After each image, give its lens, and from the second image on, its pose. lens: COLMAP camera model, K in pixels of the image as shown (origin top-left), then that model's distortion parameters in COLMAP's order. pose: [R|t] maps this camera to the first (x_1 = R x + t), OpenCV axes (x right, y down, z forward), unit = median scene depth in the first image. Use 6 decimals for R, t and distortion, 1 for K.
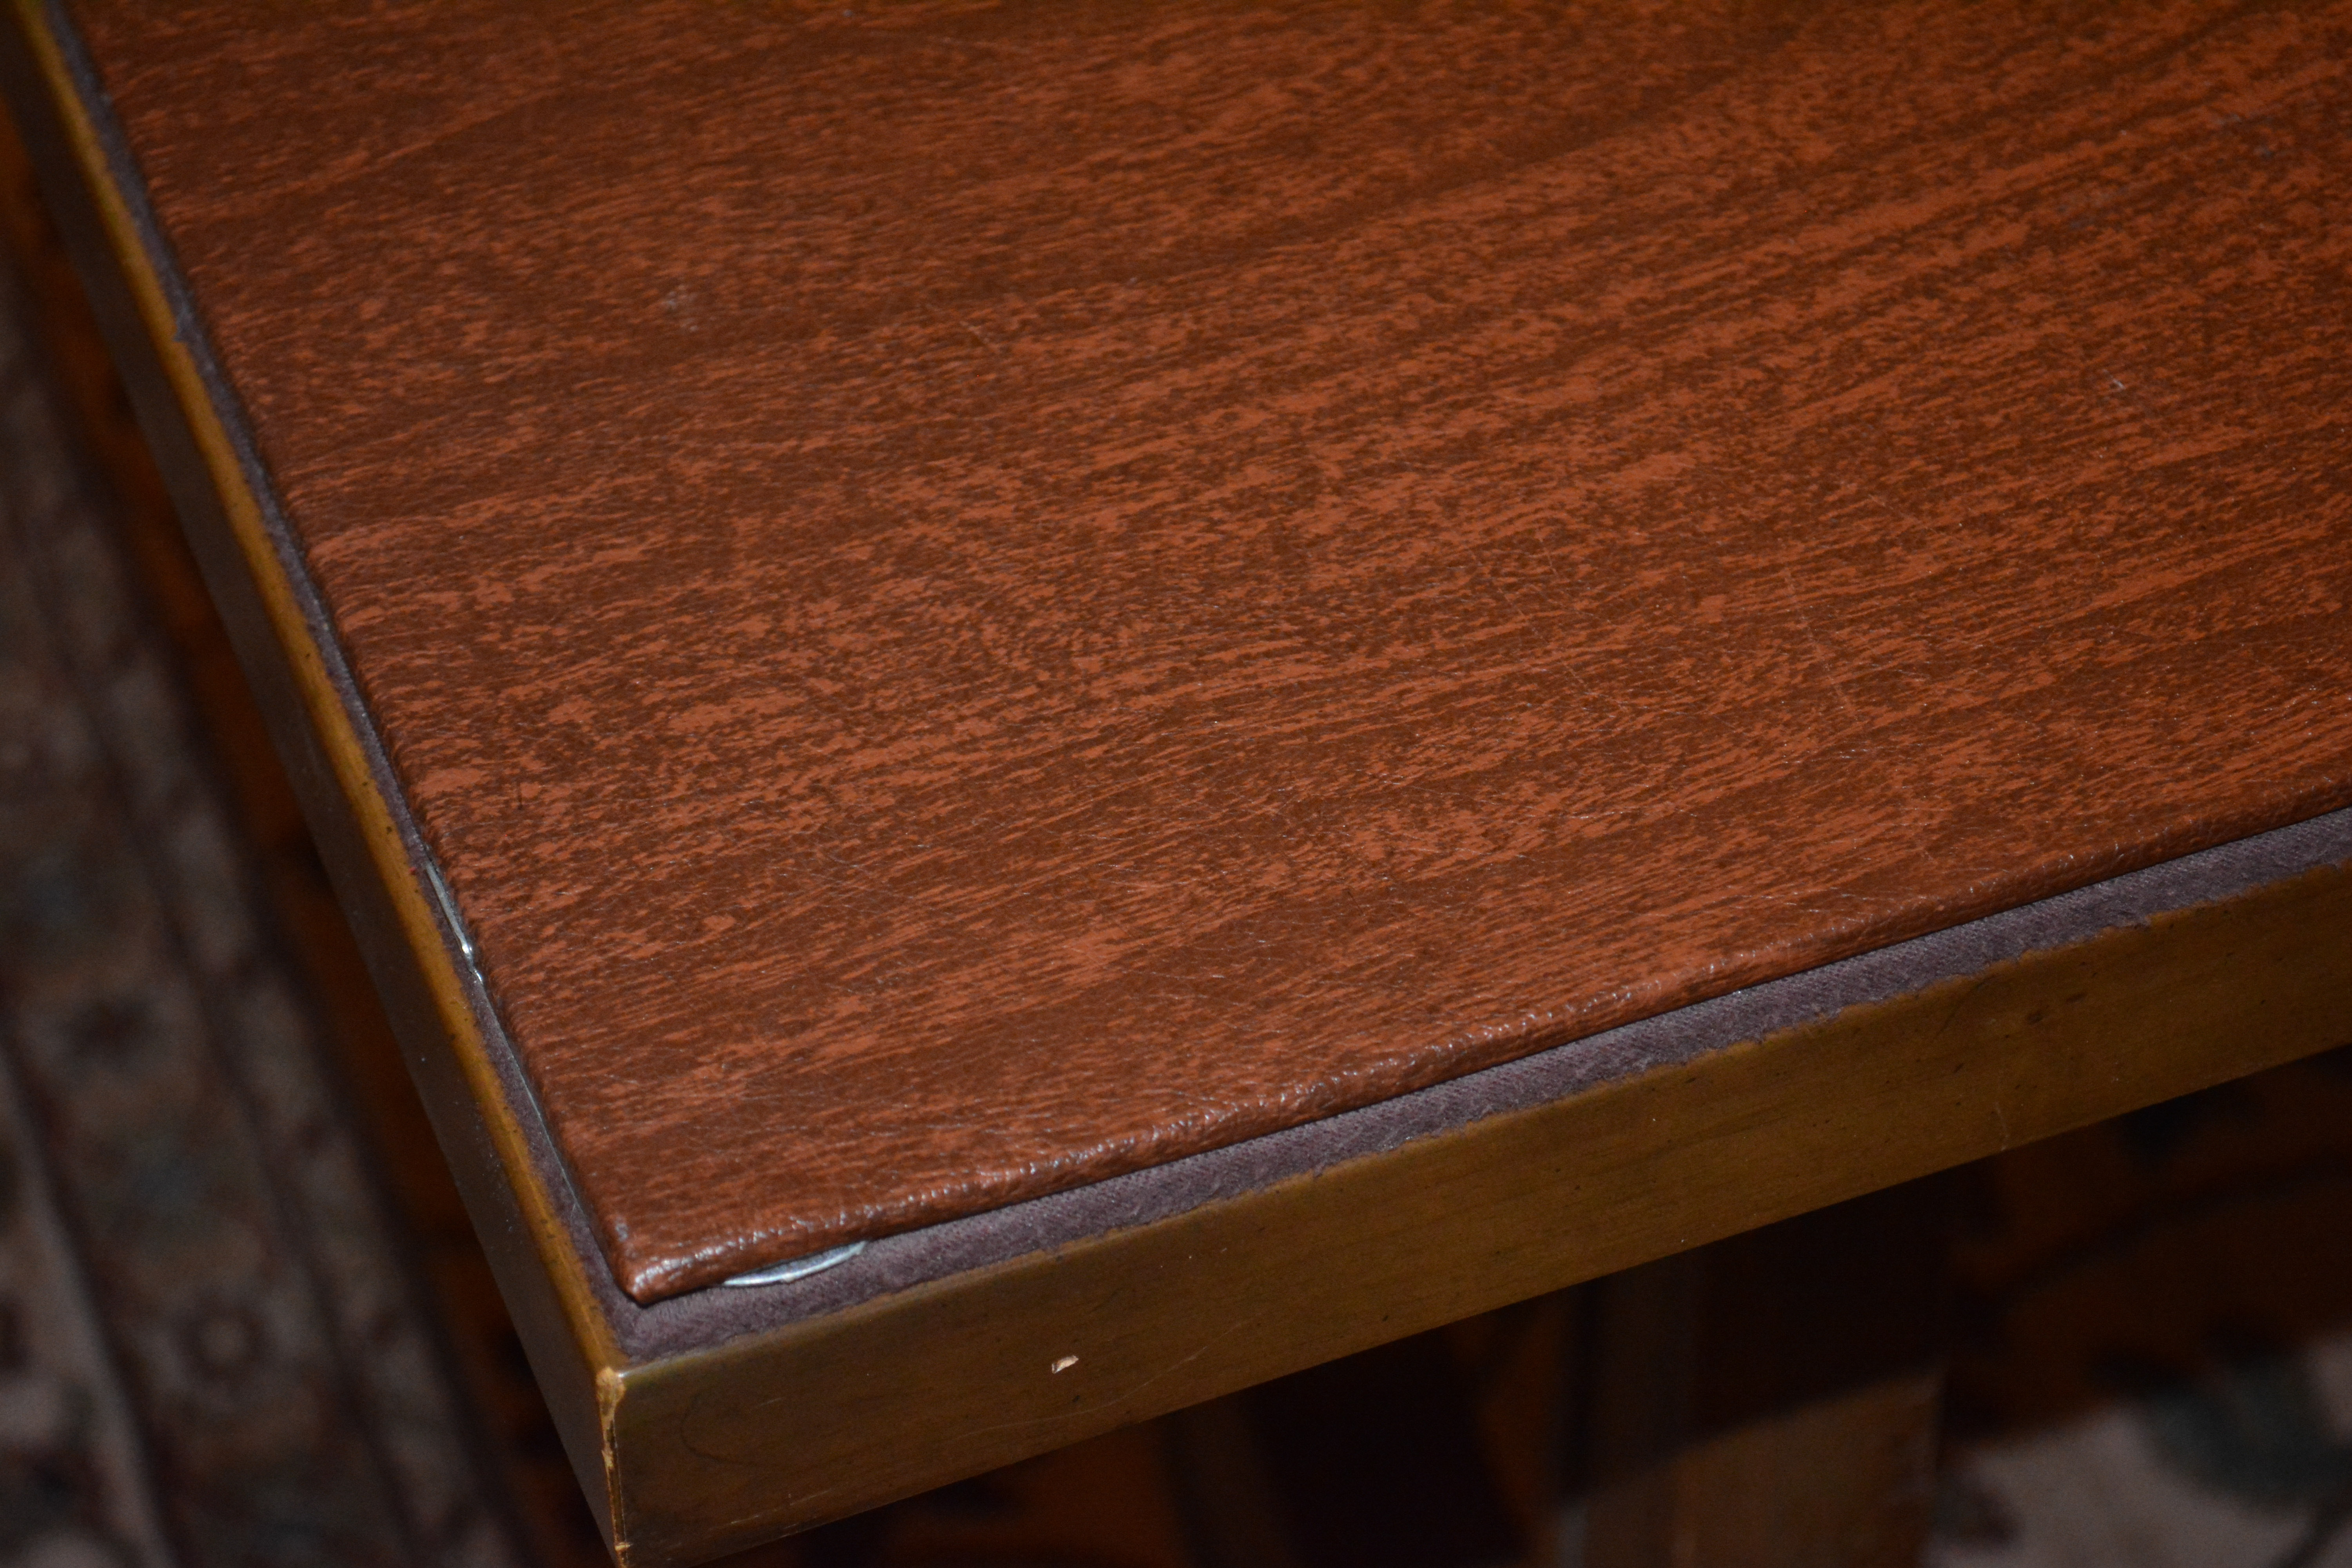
lens RADIAL K [[5334.3, 0, 1178.1], [0, 5334.3, 782.6], [0, 0, 1]] dist [0.048798, 0.000000]
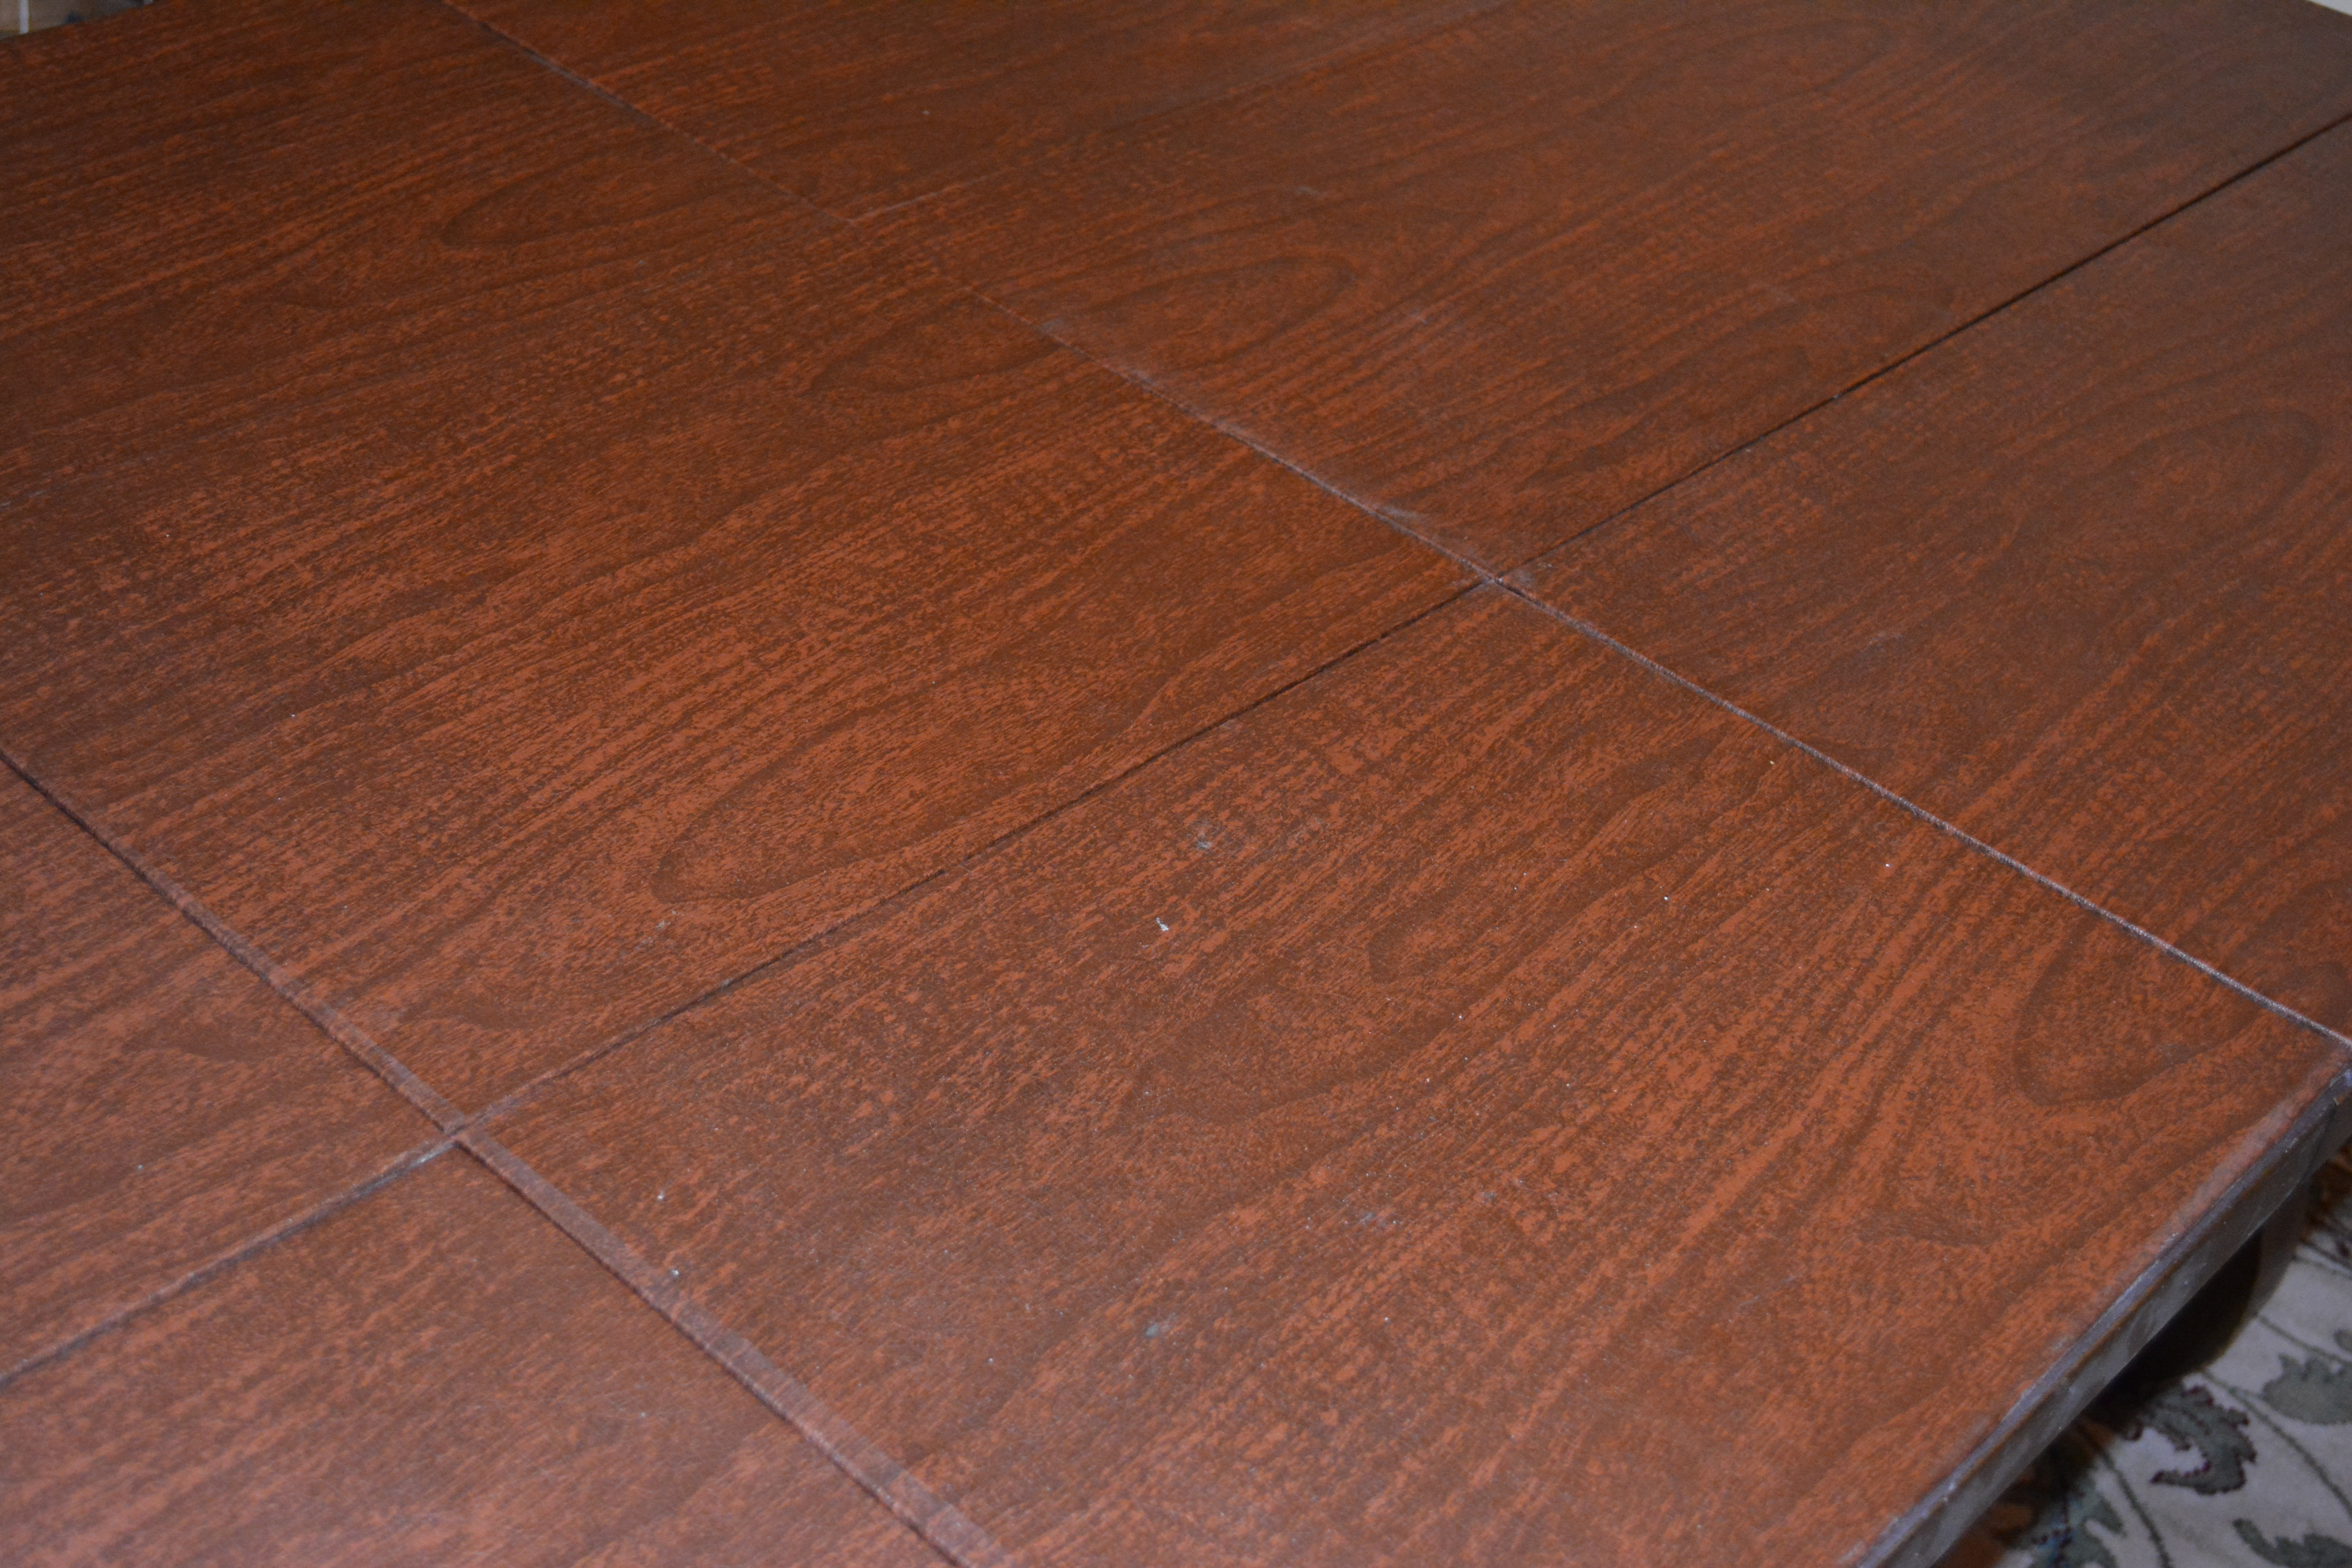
lens RADIAL K [[3062.1, 0, 1176.3], [0, 3062.1, 779.8], [0, 0, 1]] dist [-0.017323, 0.000000]
pose [[-0.977102, 0.210585, -0.030439, -0.101392], [-0.204302, -0.968514, -0.142275, 0.049331], [-0.059441, -0.132799, 0.989359, -0.448196]]
